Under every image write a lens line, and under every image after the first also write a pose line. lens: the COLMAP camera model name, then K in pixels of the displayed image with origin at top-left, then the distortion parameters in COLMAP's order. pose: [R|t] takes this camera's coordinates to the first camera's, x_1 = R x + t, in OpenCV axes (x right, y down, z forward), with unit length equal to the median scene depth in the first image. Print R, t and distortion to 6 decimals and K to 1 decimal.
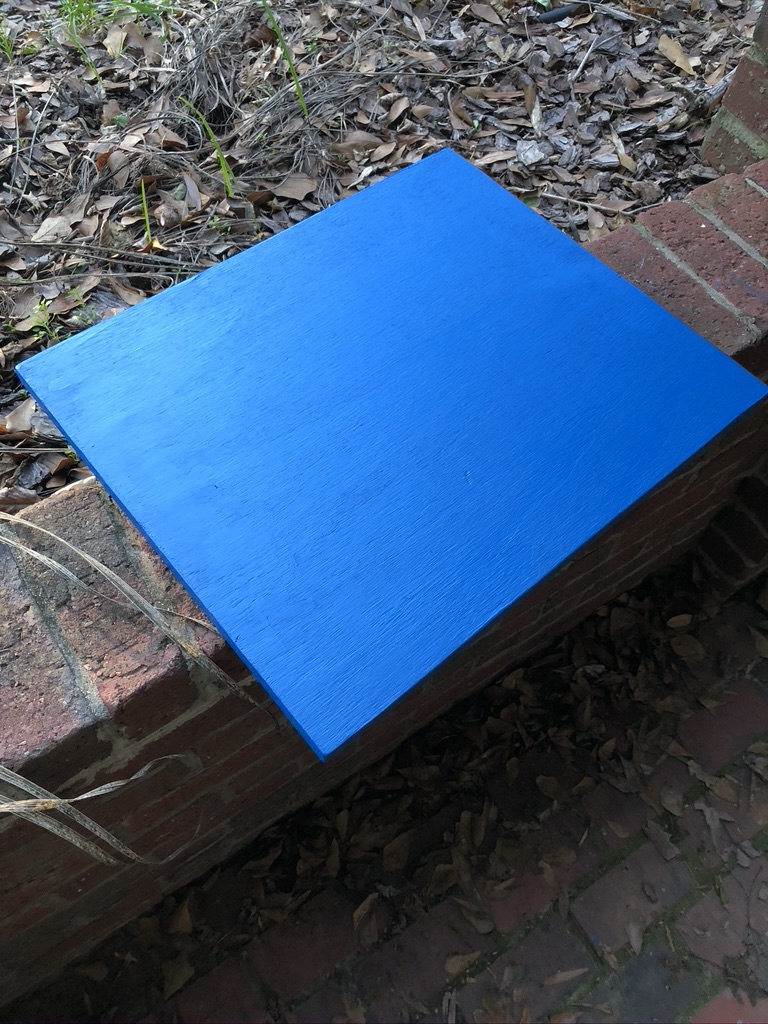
lens RADIAL K [[861.6, 0, 384.0], [0, 861.6, 512.0], [0, 0, 1]] dist [-0.000677, 0.039398]
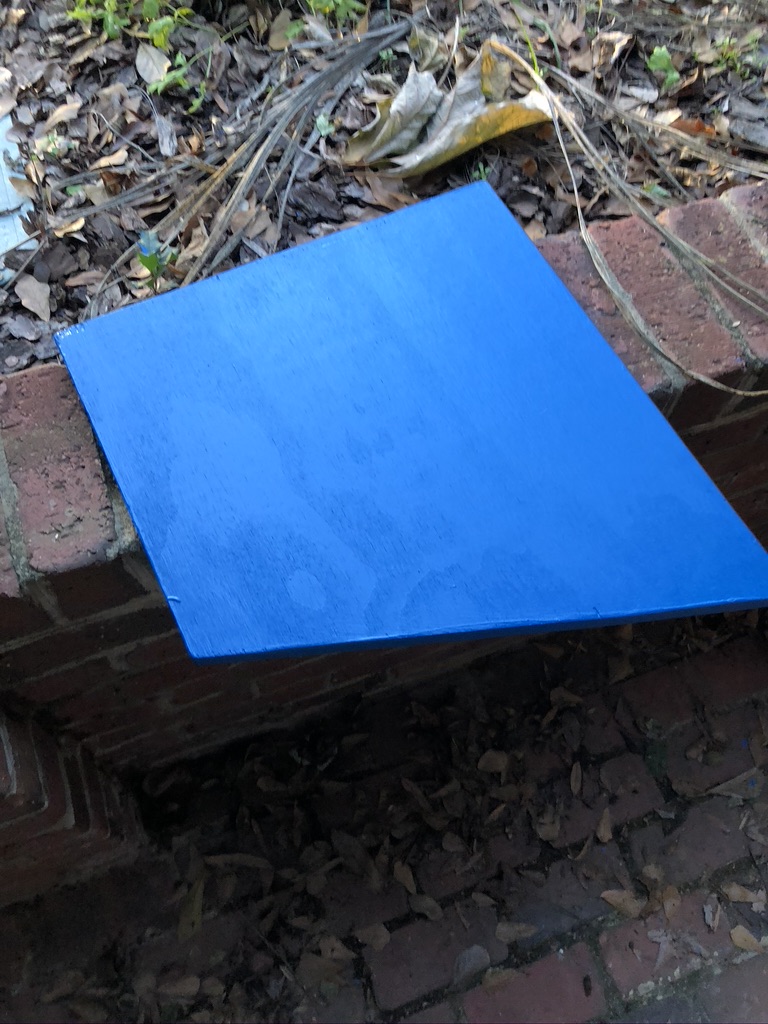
lens RADIAL K [[857.8, 0, 375.4], [0, 857.8, 504.0], [0, 0, 1]] dist [0.016566, 0.014026]
pose [[0.975219, 0.193855, -0.106626, -0.470983], [-0.183049, 0.977664, 0.103279, 0.242412], [0.124265, -0.081202, 0.988921, -0.193241]]
